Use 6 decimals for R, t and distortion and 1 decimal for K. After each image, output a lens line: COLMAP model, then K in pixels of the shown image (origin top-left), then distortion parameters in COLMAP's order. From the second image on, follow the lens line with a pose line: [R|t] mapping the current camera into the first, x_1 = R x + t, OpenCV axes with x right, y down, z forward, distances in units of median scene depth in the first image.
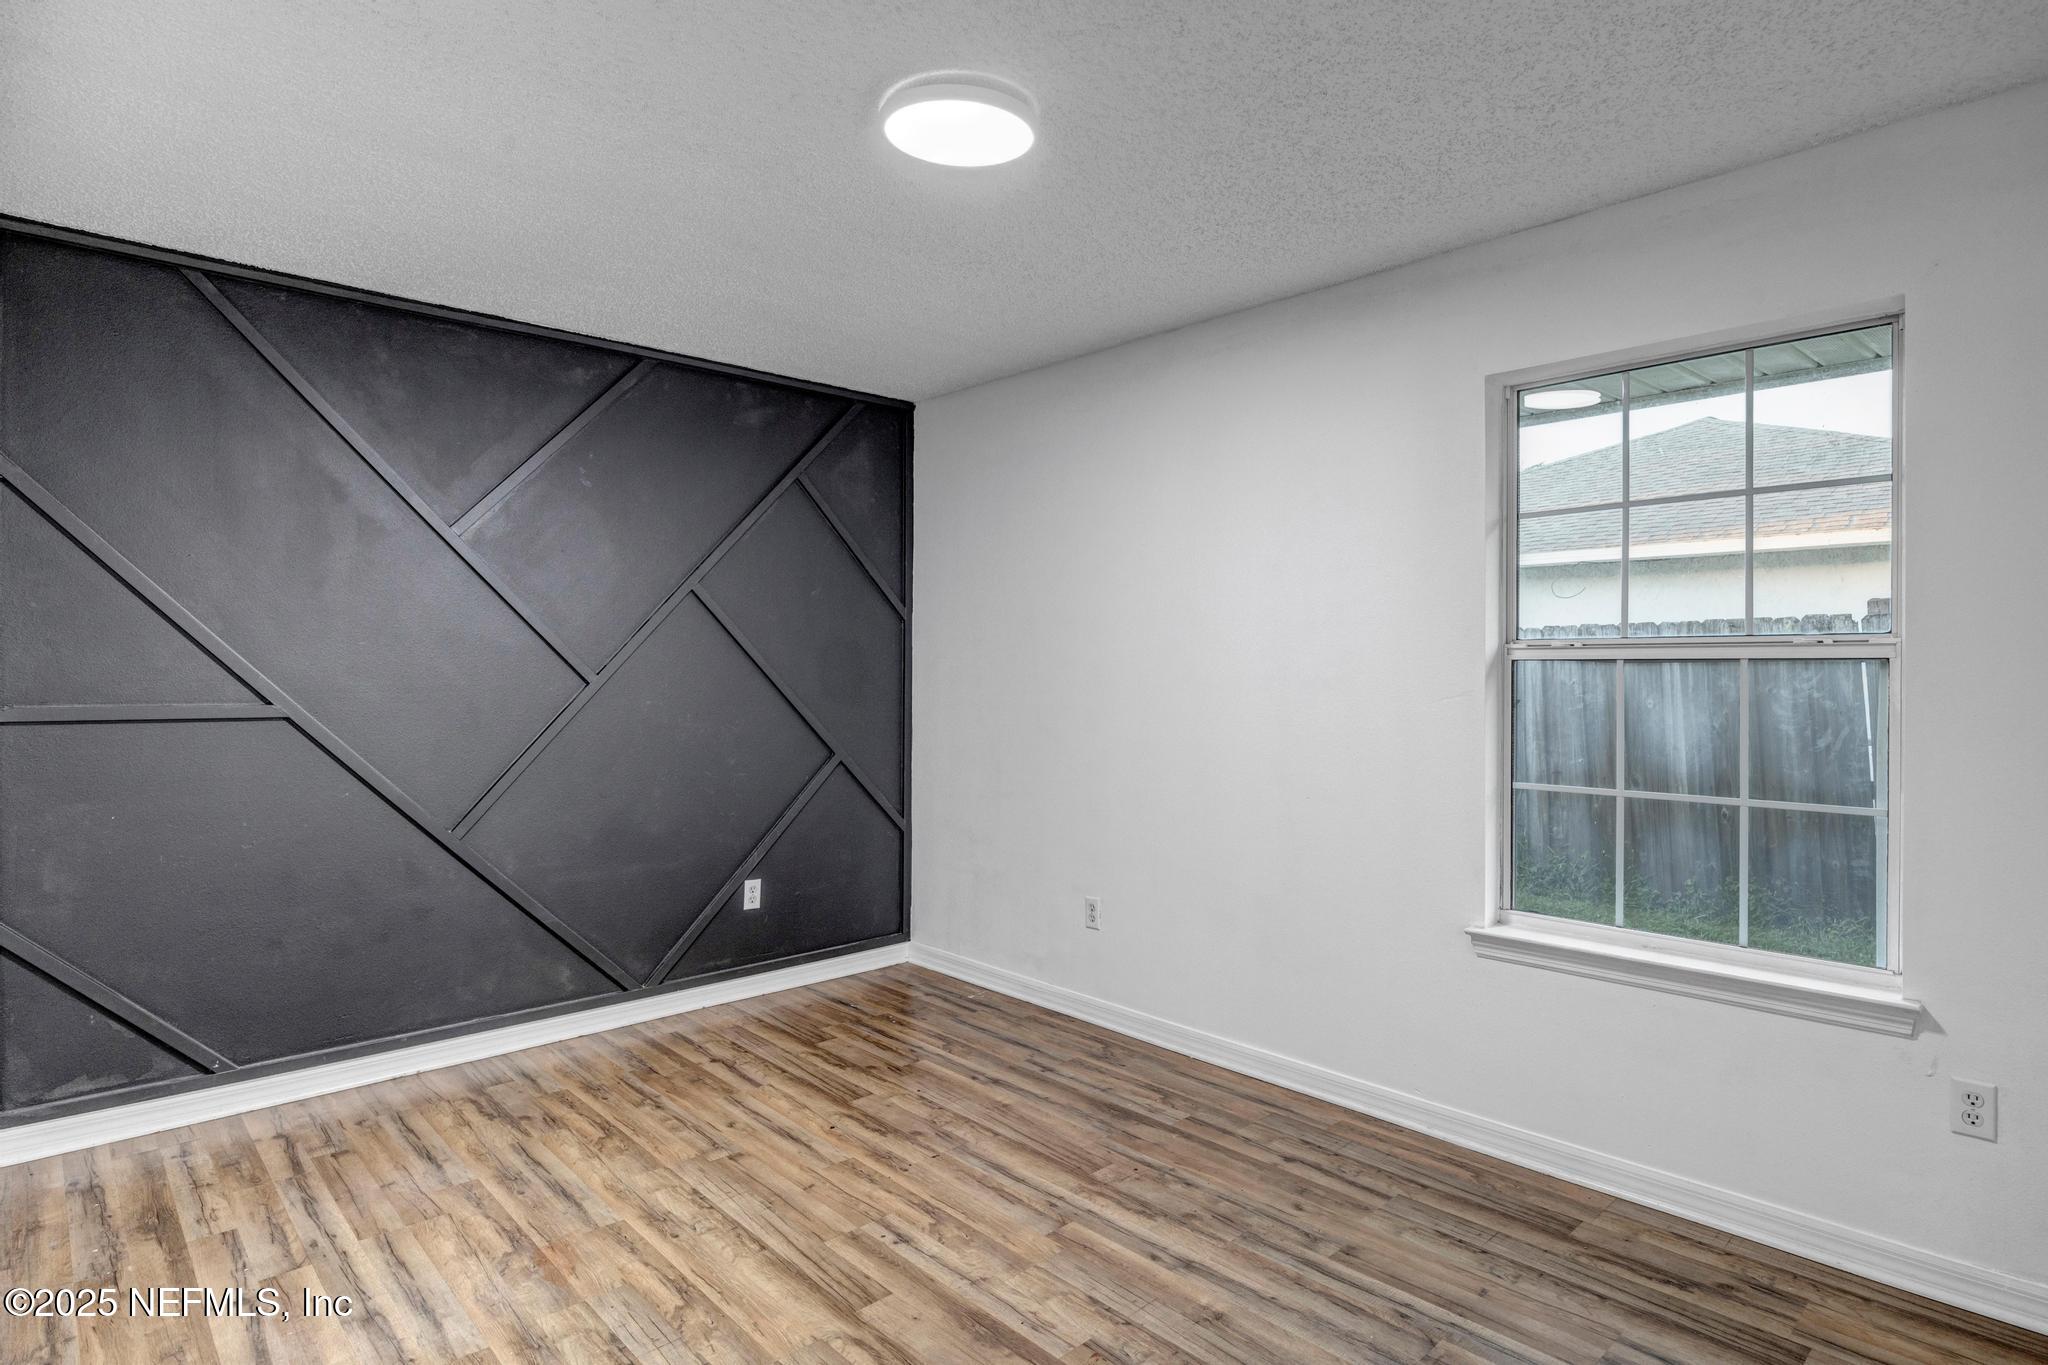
lens RADIAL K [[1097.6, 0, 1024.0], [0, 1097.6, 682.5], [0, 0, 1]] dist [-0.003286, -0.001778]
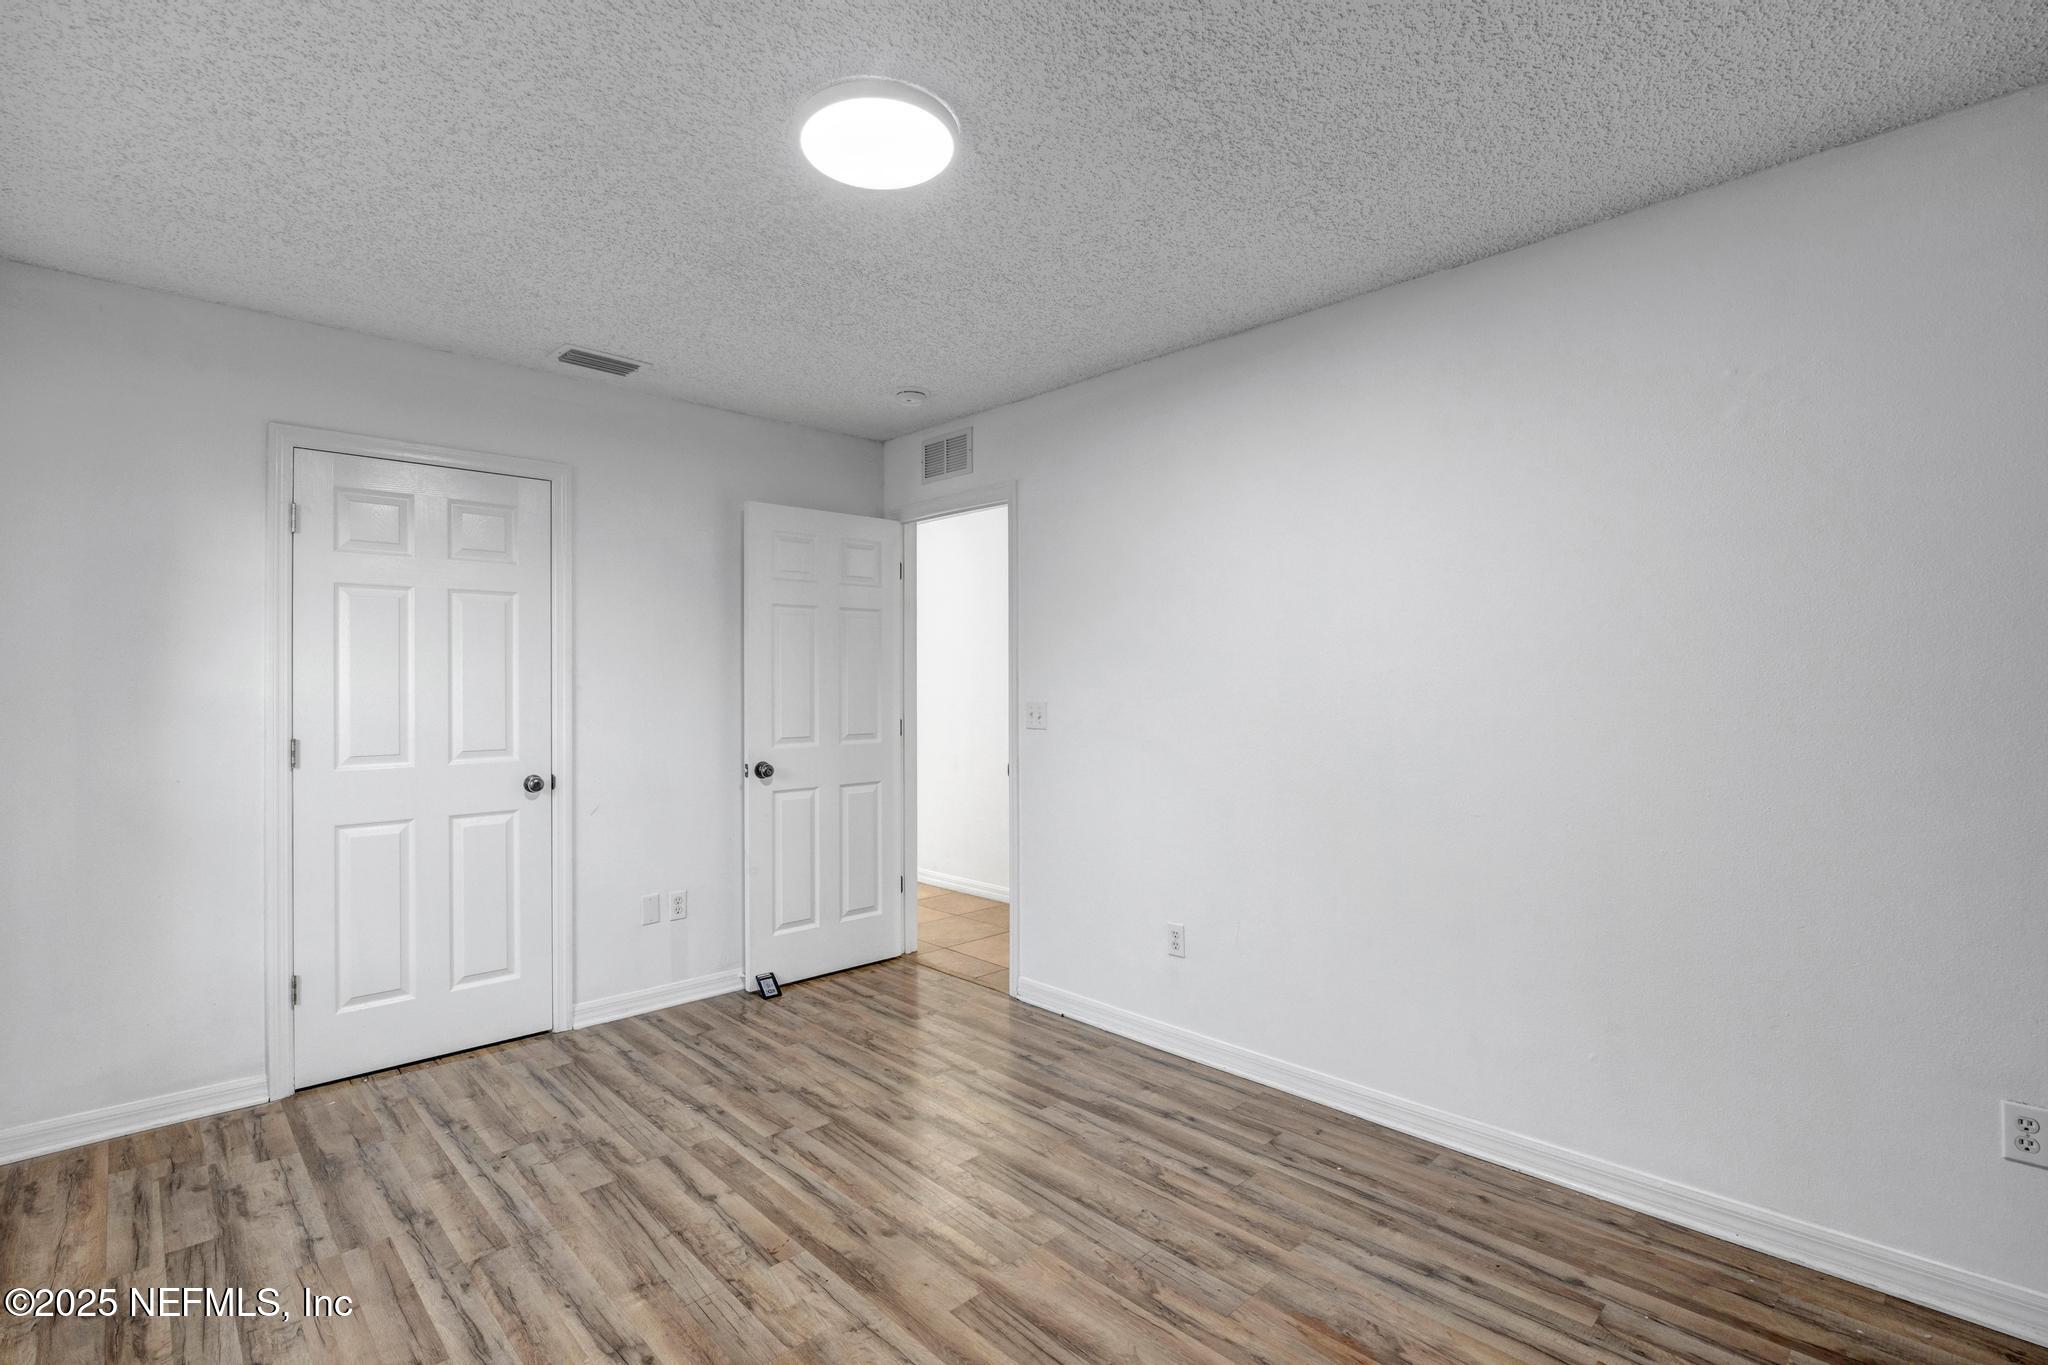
lens RADIAL K [[956.0, 0, 1028.7], [0, 956.0, 670.0], [0, 0, 1]] dist [-0.001737, -0.000326]
pose [[-0.999814, 0.002791, -0.019080, -0.179263], [0.002757, 0.999995, 0.001828, -0.018968], [0.019085, 0.001775, -0.999816, 1.890537]]
